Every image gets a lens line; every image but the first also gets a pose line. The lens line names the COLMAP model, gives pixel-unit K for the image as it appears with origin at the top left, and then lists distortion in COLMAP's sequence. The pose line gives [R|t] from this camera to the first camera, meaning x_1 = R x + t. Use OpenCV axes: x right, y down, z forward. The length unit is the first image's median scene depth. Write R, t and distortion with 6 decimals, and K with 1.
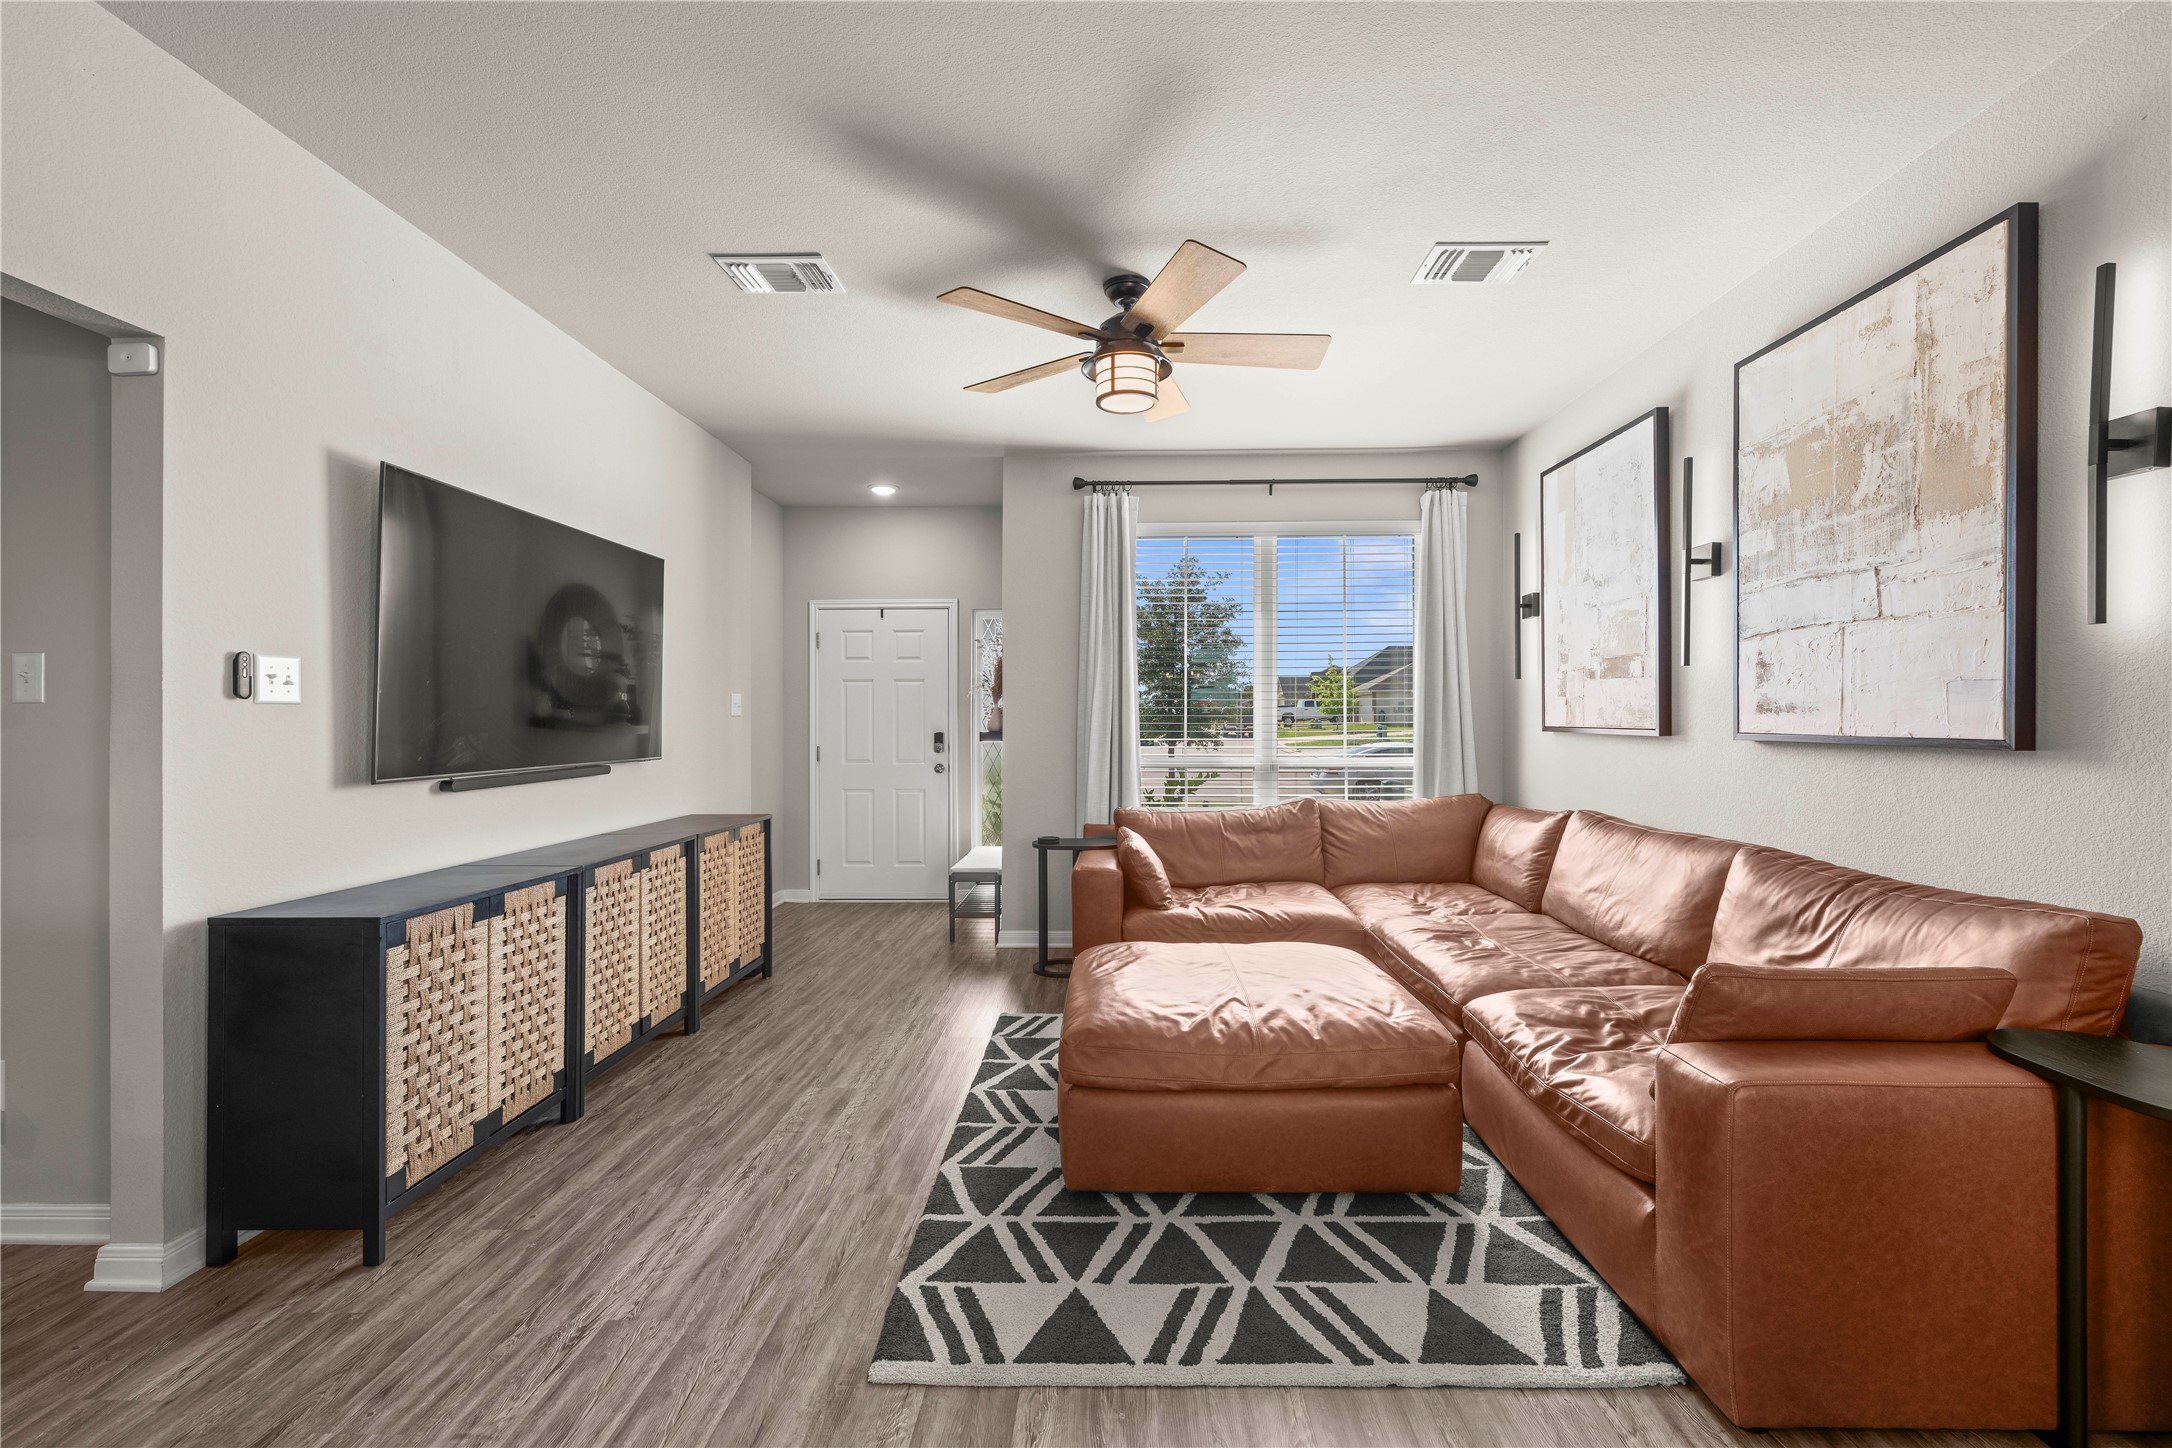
lens RADIAL K [[903.1, 0, 1117.7], [0, 903.1, 720.8], [0, 0, 1]] dist [0.000909, 0.000142]
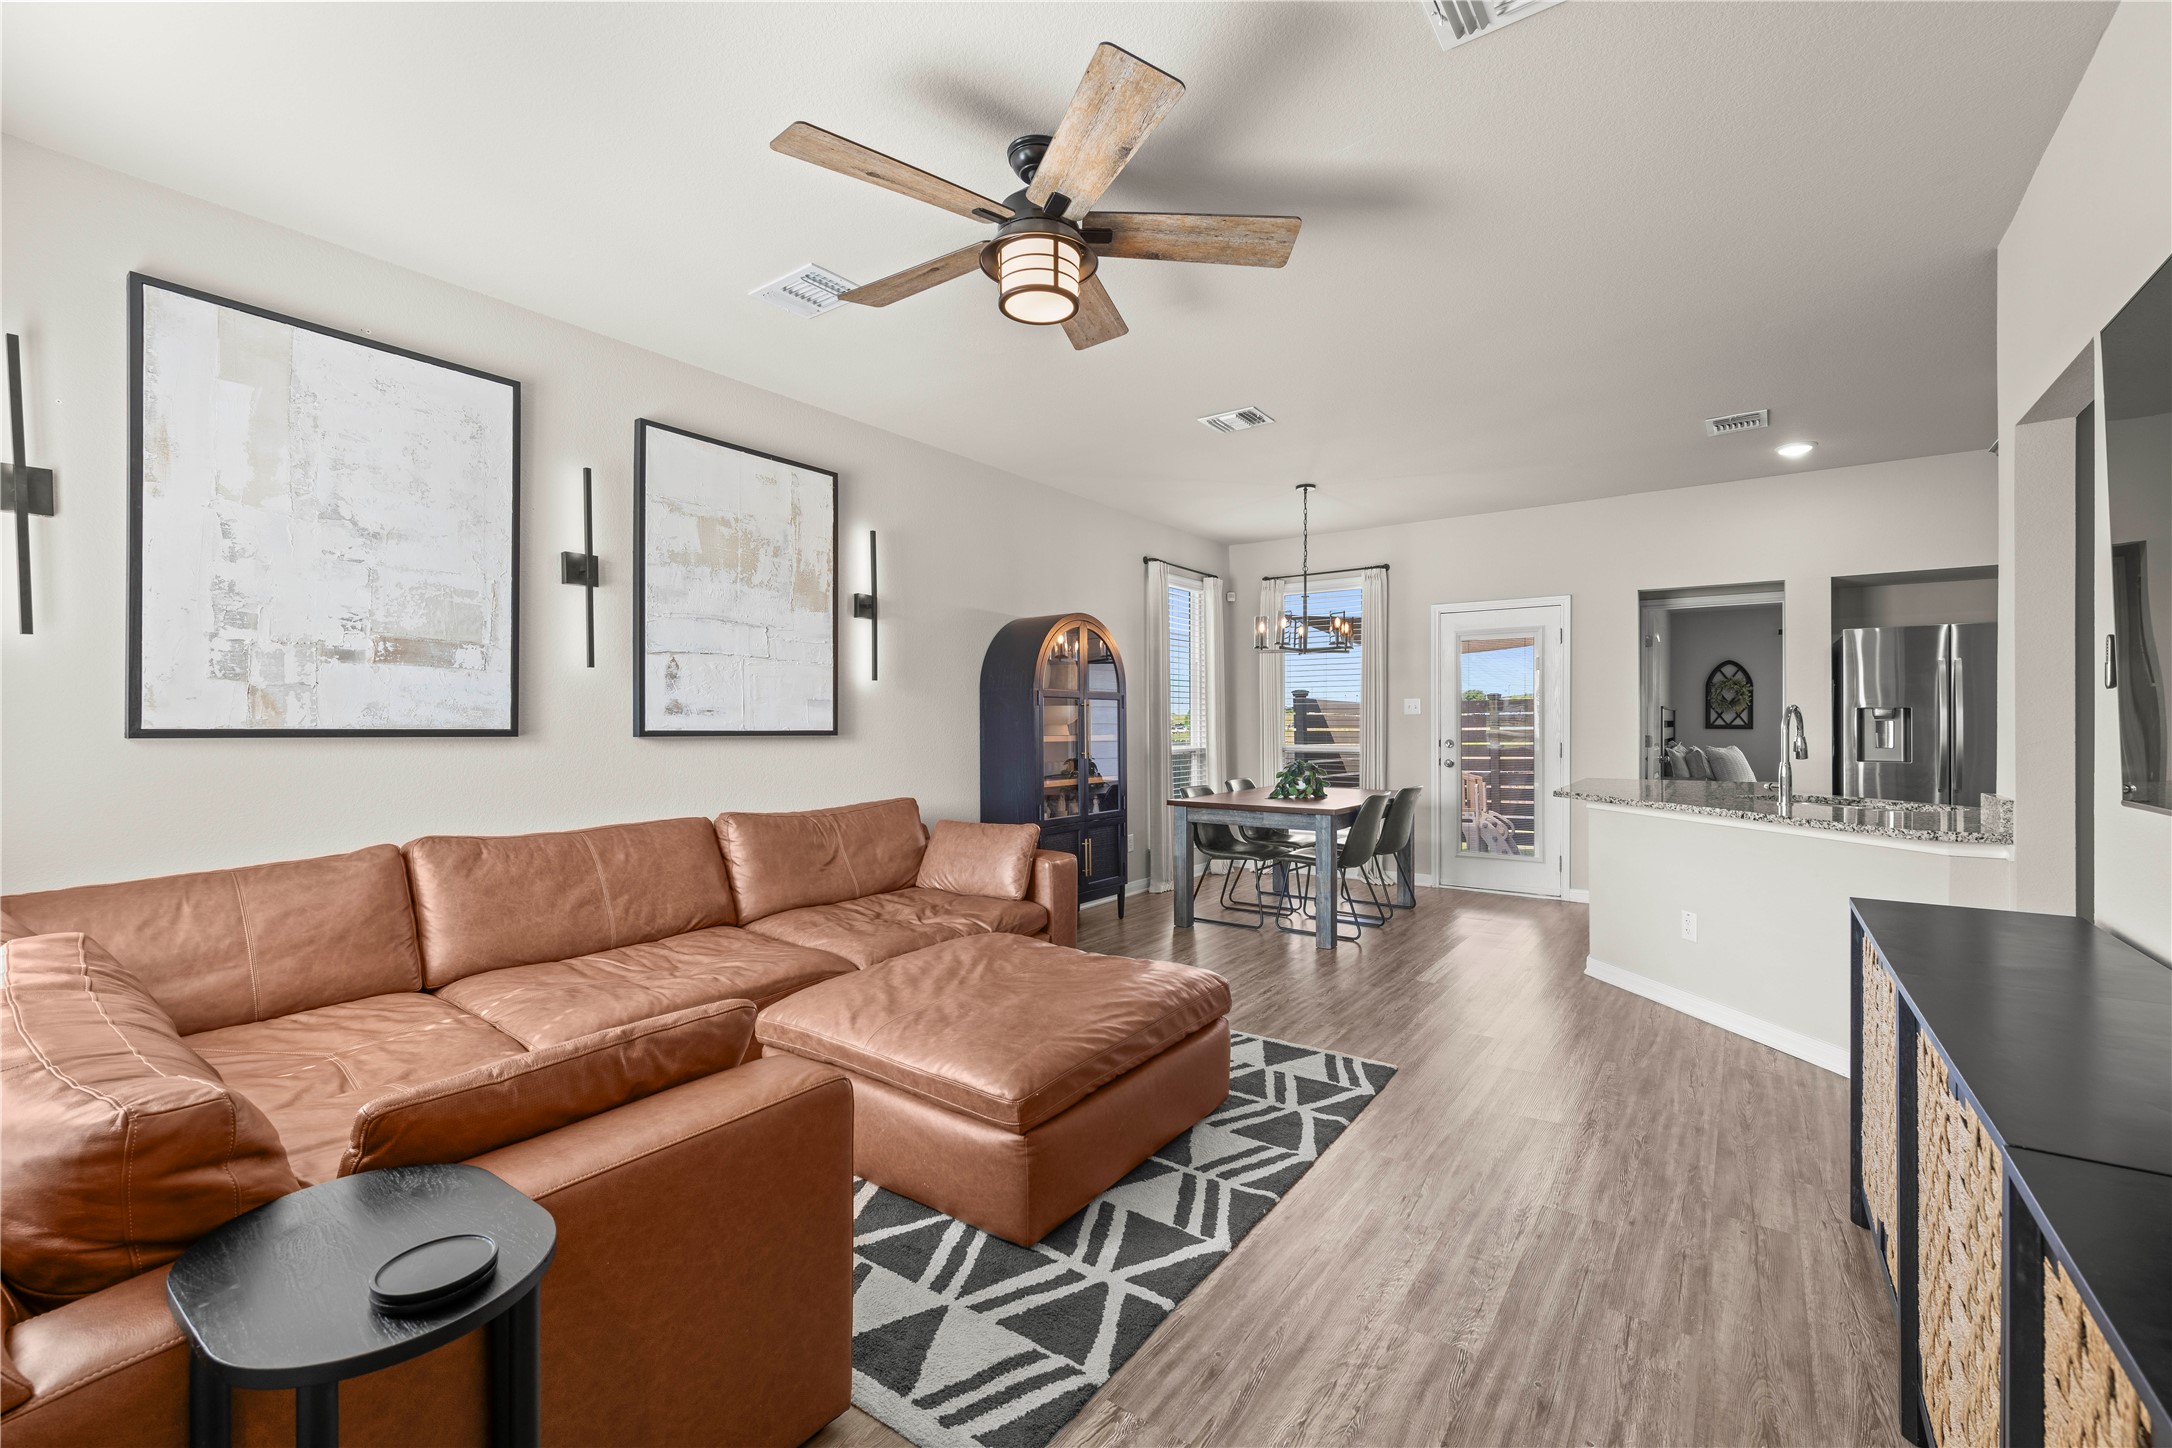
lens RADIAL K [[918.9, 0, 1086.0], [0, 918.9, 724.0], [0, 0, 1]] dist [-0.001048, -0.000002]
pose [[-0.809850, 0.004165, 0.586623, -0.612163], [0.003075, 0.999991, -0.002854, 0.011878], [-0.586629, -0.000507, -0.809855, 2.048373]]
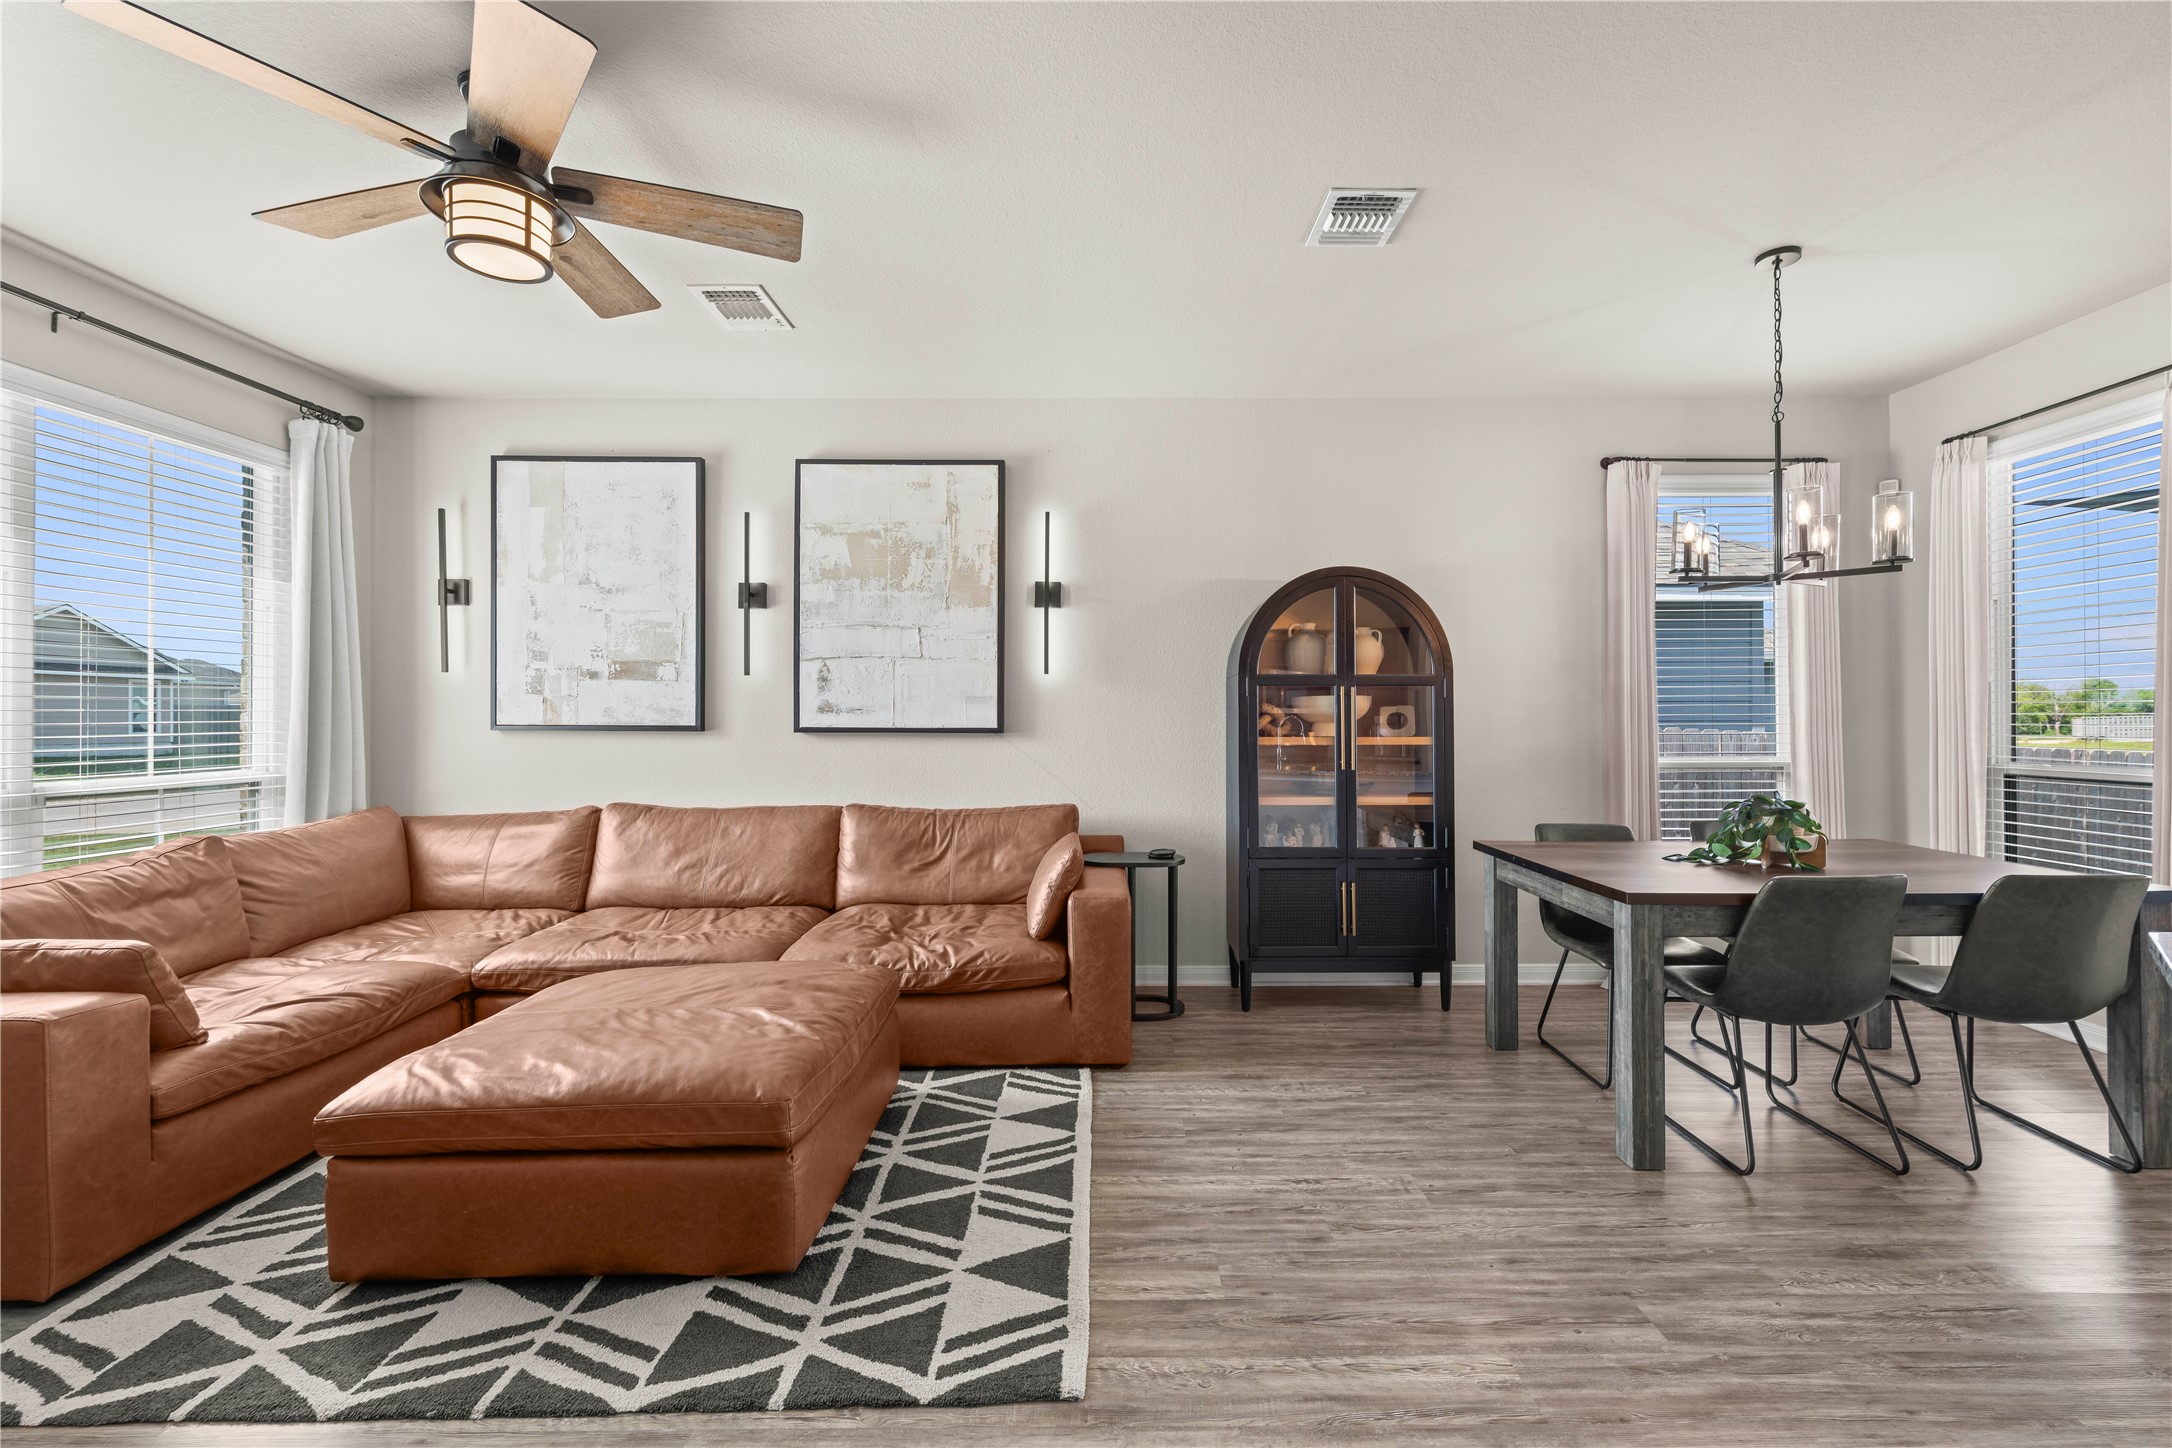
lens RADIAL K [[909.6, 0, 1093.3], [0, 909.6, 714.9], [0, 0, 1]] dist [0.002484, 0.000375]
pose [[0.001148, 0.005004, 0.999987, -0.876245], [0.000864, 0.999987, -0.005005, 0.001957], [-0.999999, 0.000870, 0.001144, 0.687844]]
